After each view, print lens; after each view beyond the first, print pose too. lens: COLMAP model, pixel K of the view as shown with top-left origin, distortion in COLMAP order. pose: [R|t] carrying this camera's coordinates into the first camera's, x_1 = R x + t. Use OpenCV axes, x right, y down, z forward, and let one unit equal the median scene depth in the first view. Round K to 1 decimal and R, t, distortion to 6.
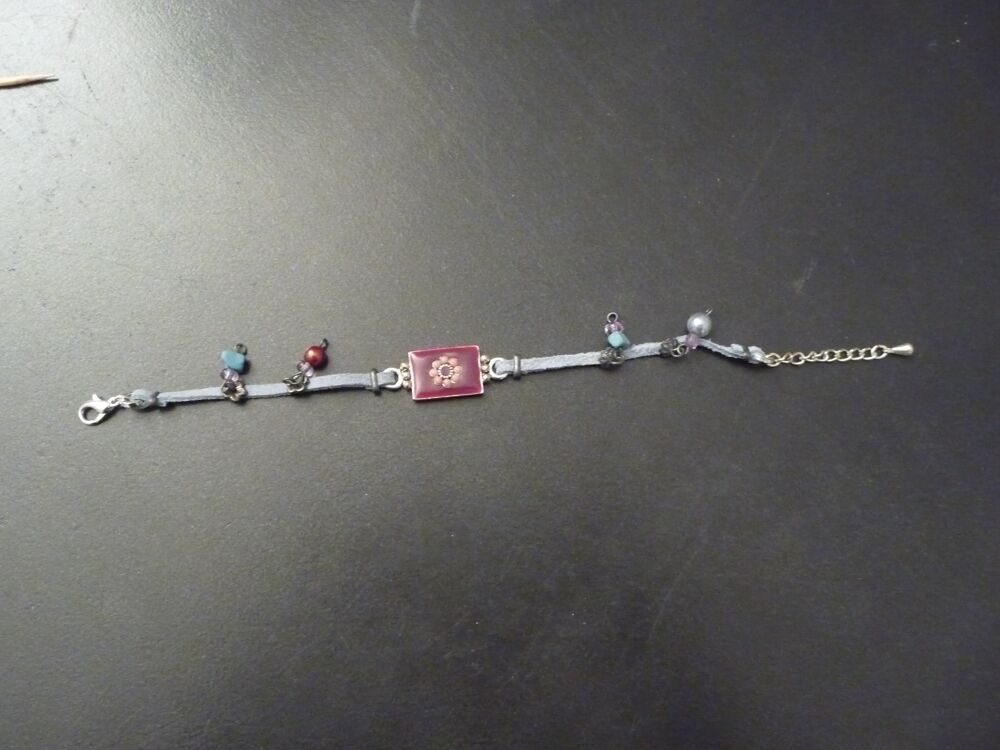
lens RADIAL K [[808.1, 0, 500.0], [0, 808.1, 375.0], [0, 0, 1]] dist [-0.009169, 0.067392]
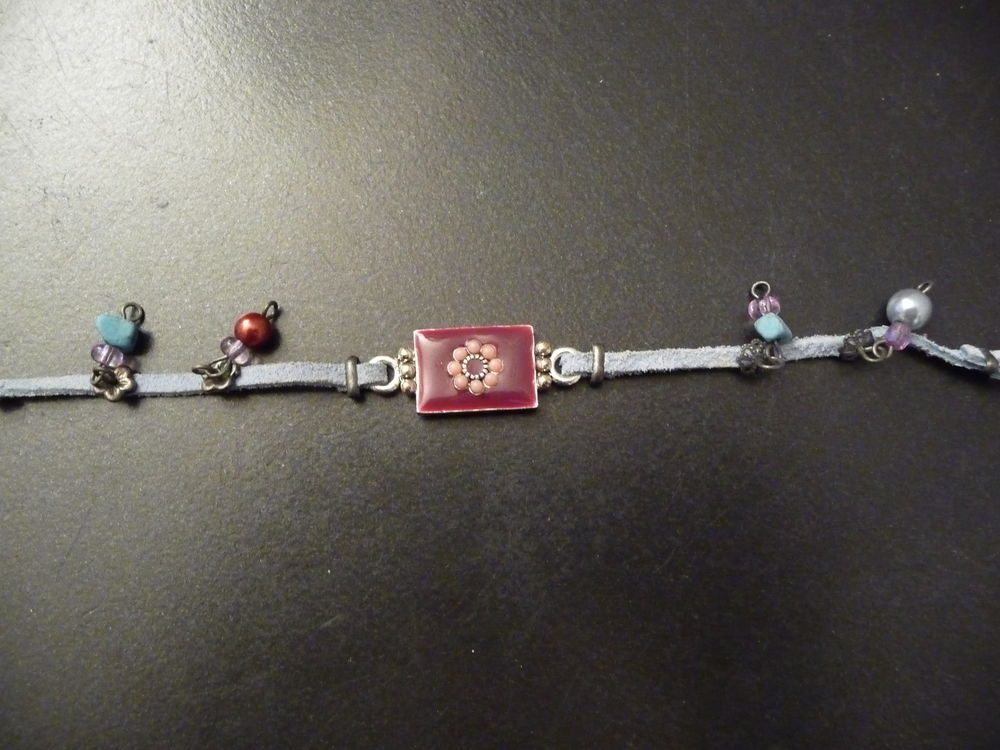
lens RADIAL K [[726.7, 0, 514.7], [0, 726.7, 391.9], [0, 0, 1]] dist [-0.039292, 0.039573]
pose [[0.998589, 0.050343, -0.016928, -0.028753], [-0.049738, 0.998168, 0.034440, -0.005729], [0.018631, -0.033550, 0.999263, 0.473706]]
